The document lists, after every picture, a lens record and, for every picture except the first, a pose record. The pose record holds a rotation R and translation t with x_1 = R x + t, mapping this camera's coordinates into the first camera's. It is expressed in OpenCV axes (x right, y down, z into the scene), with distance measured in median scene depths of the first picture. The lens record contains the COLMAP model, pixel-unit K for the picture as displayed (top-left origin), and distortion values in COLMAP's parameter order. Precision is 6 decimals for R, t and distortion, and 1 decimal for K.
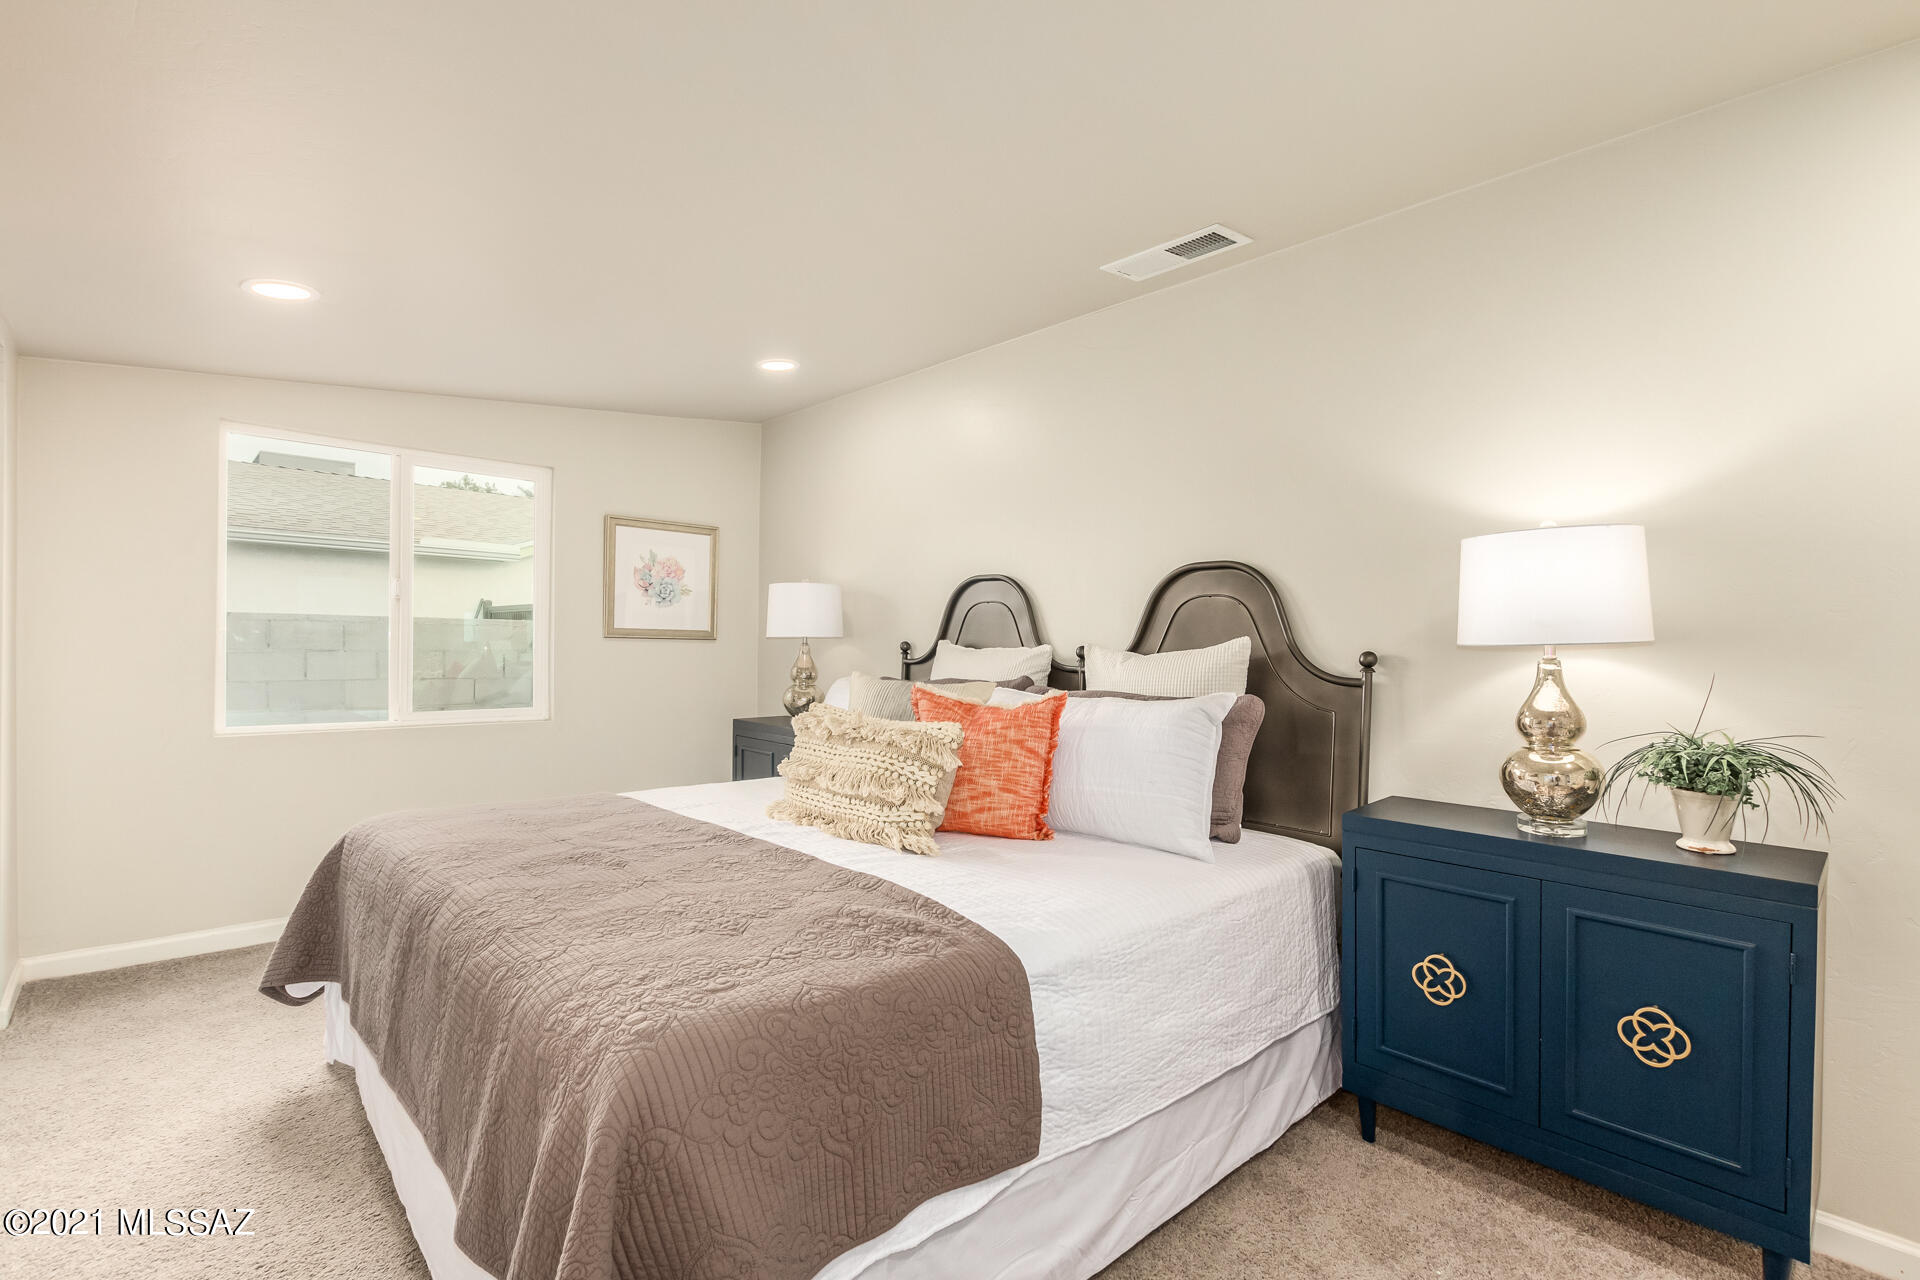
lens RADIAL K [[877.9, 0, 975.7], [0, 877.9, 647.2], [0, 0, 1]] dist [-0.002449, 0.000419]
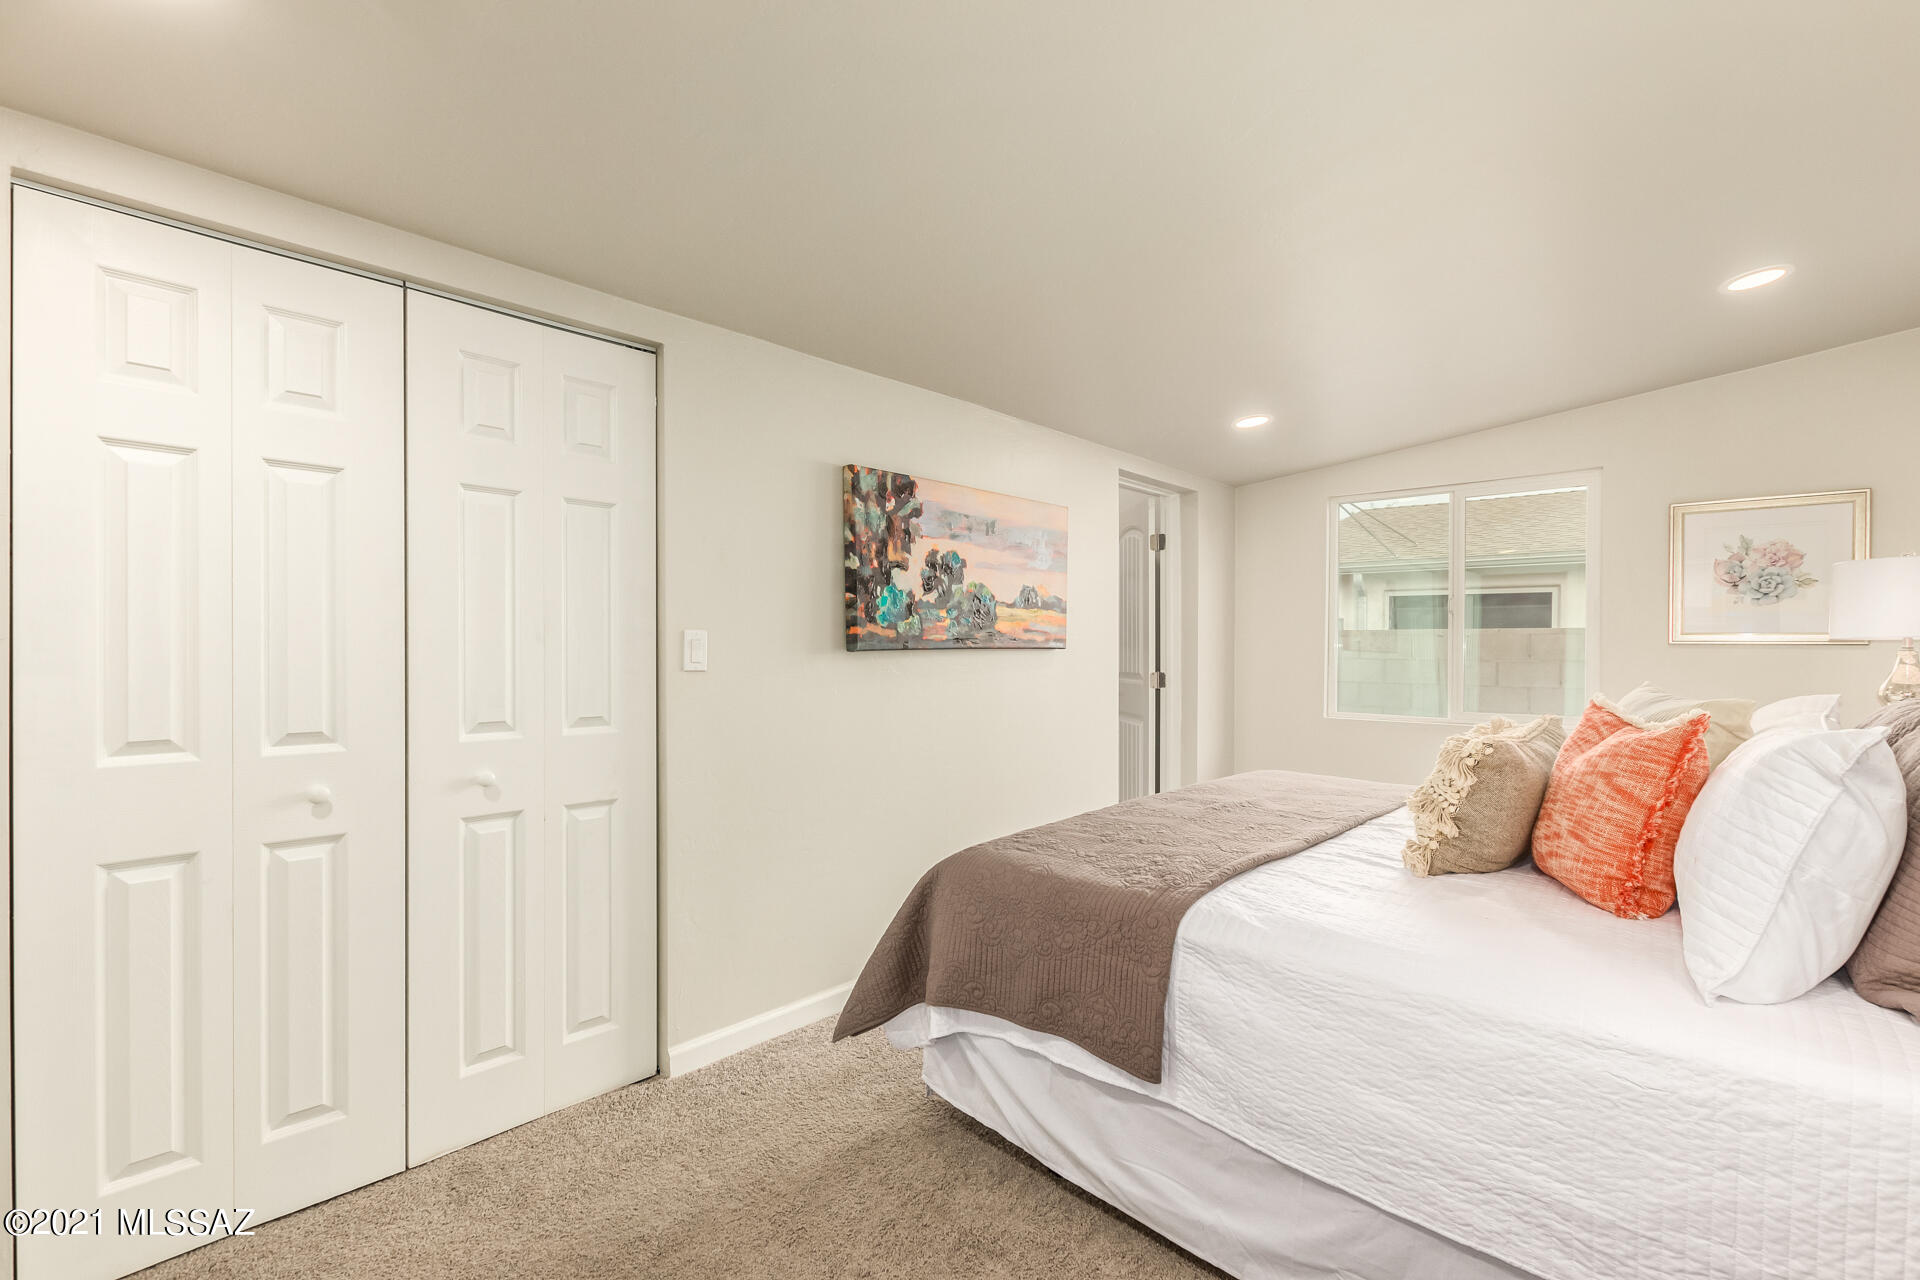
lens RADIAL K [[877.9, 0, 947.2], [0, 877.9, 653.2], [0, 0, 1]] dist [-0.002449, 0.000419]
pose [[0.062960, -0.005208, -0.998002, 0.755196], [-0.004985, 0.999972, -0.005533, 0.012443], [0.998004, 0.005323, 0.062933, 0.408012]]
